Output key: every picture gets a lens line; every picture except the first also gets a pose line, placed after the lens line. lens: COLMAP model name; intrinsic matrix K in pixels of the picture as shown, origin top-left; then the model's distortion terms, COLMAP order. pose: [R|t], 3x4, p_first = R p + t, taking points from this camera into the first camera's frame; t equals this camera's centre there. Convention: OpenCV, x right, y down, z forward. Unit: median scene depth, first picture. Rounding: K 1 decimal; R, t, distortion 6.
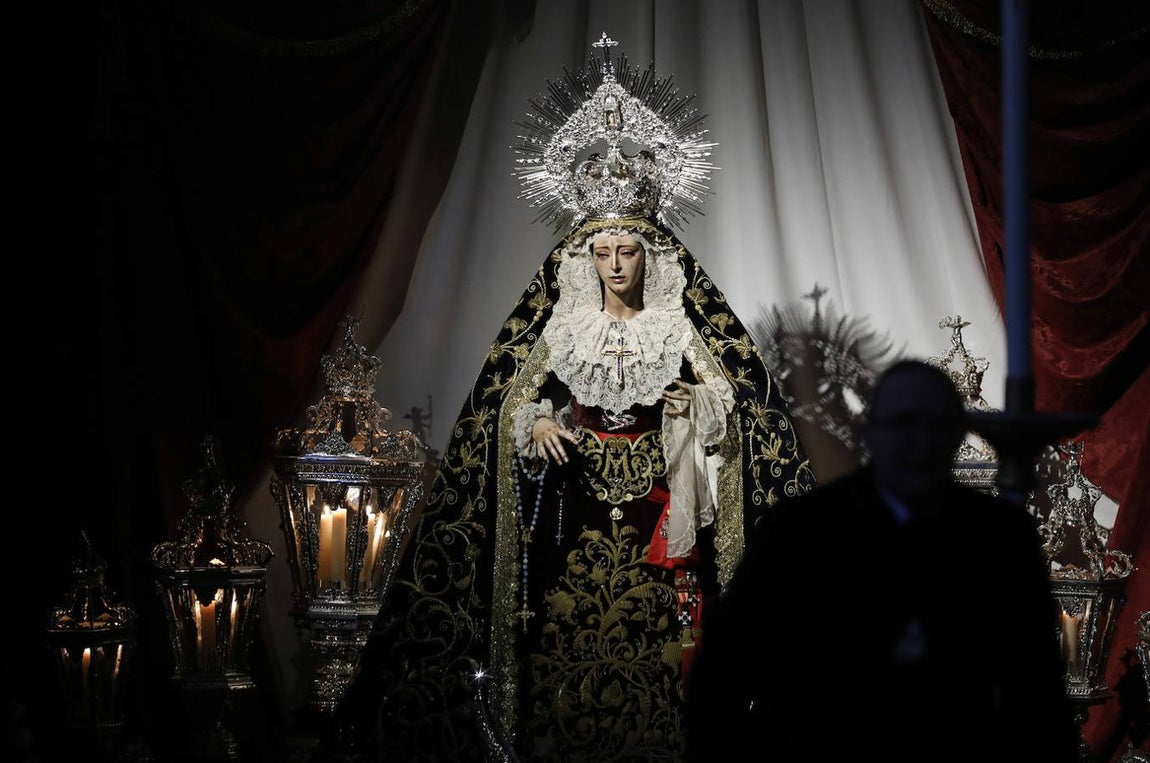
lens RADIAL K [[2364.3, 0, 579.3], [0, 2364.3, 379.7], [0, 0, 1]] dist [0.047122, 0.010623]
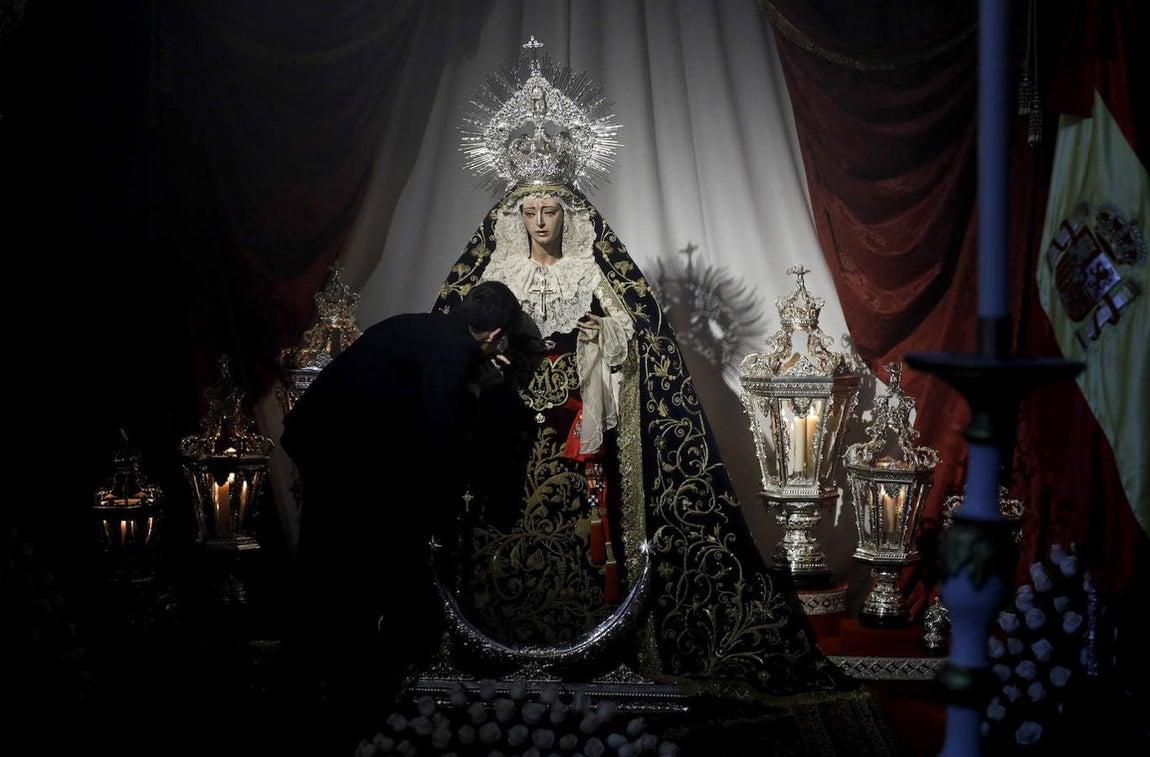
lens RADIAL K [[1456.6, 0, 576.6], [0, 1456.6, 341.8], [0, 0, 1]] dist [0.028935, 0.008936]
pose [[0.999109, 0.005128, 0.041900, 0.002409], [-0.006000, 0.999768, 0.020699, -0.000737], [-0.041784, -0.020932, 0.998907, 0.219217]]
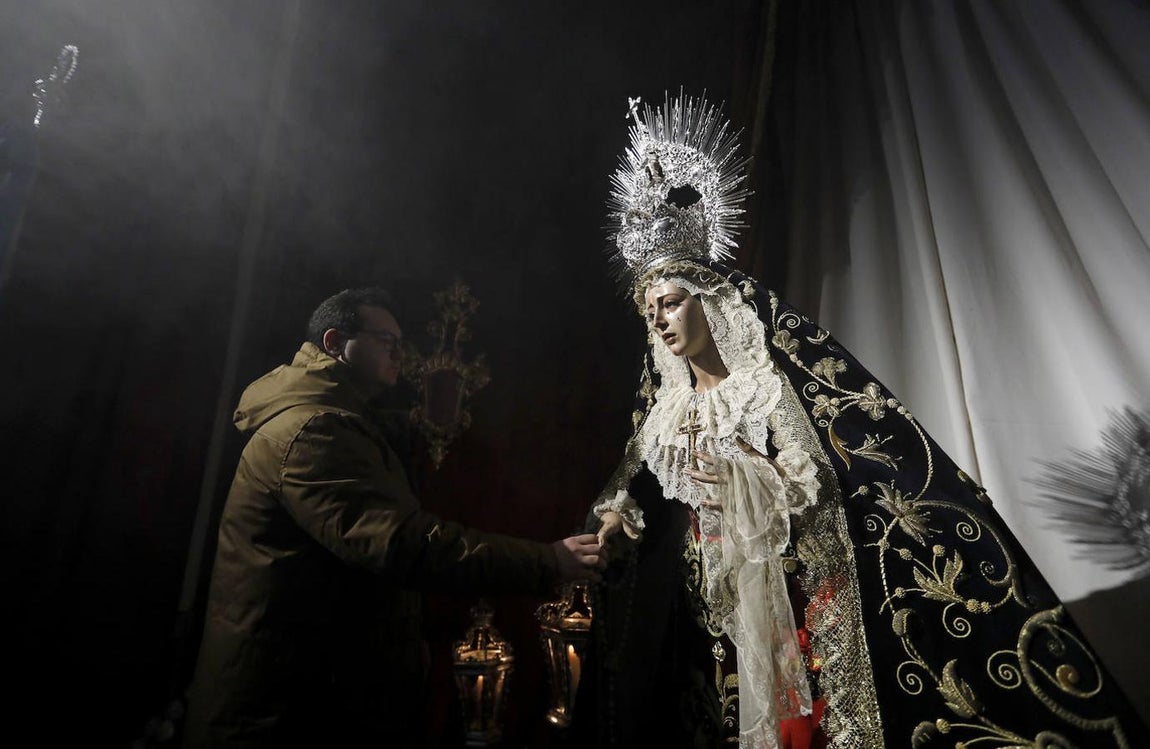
lens RADIAL K [[515.4, 0, 573.7], [0, 515.4, 356.7], [0, 0, 1]] dist [0.001857, 0.000283]
pose [[0.625098, -0.220125, -0.748865, 0.127578], [-0.013924, 0.956113, -0.292667, 0.016764], [0.780422, 0.193373, 0.594599, 0.853963]]
